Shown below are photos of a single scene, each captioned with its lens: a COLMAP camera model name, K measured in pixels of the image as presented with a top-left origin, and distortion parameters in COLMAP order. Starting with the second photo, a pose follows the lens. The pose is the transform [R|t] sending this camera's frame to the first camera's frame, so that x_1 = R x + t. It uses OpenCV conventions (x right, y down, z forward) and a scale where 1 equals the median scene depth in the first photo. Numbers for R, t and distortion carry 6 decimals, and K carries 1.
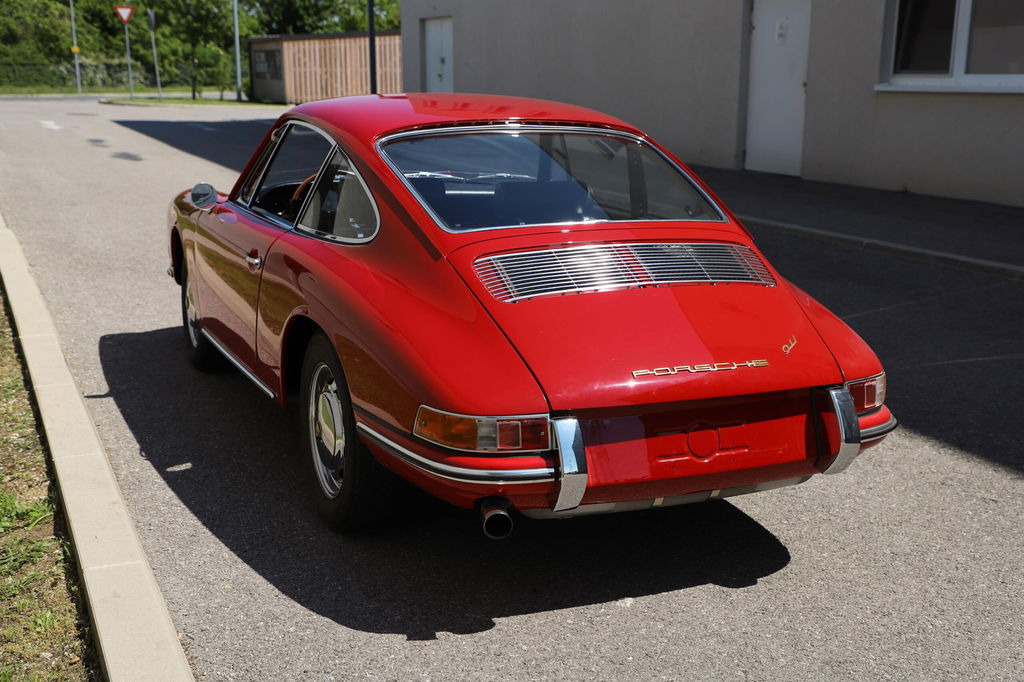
lens RADIAL K [[1283.3, 0, 512.0], [0, 1283.3, 341.0], [0, 0, 1]] dist [0.083628, 0.003377]
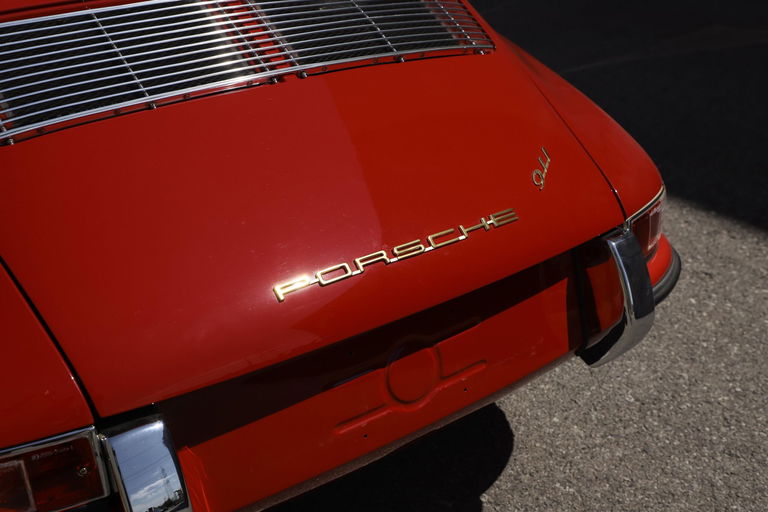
lens RADIAL K [[928.0, 0, 384.0], [0, 928.0, 256.0], [0, 0, 1]] dist [0.125736, -0.027321]
pose [[0.973107, -0.105231, 0.204915, 0.060474], [0.050832, 0.965725, 0.254540, -0.070656], [-0.224677, -0.237279, 0.945103, 0.635776]]
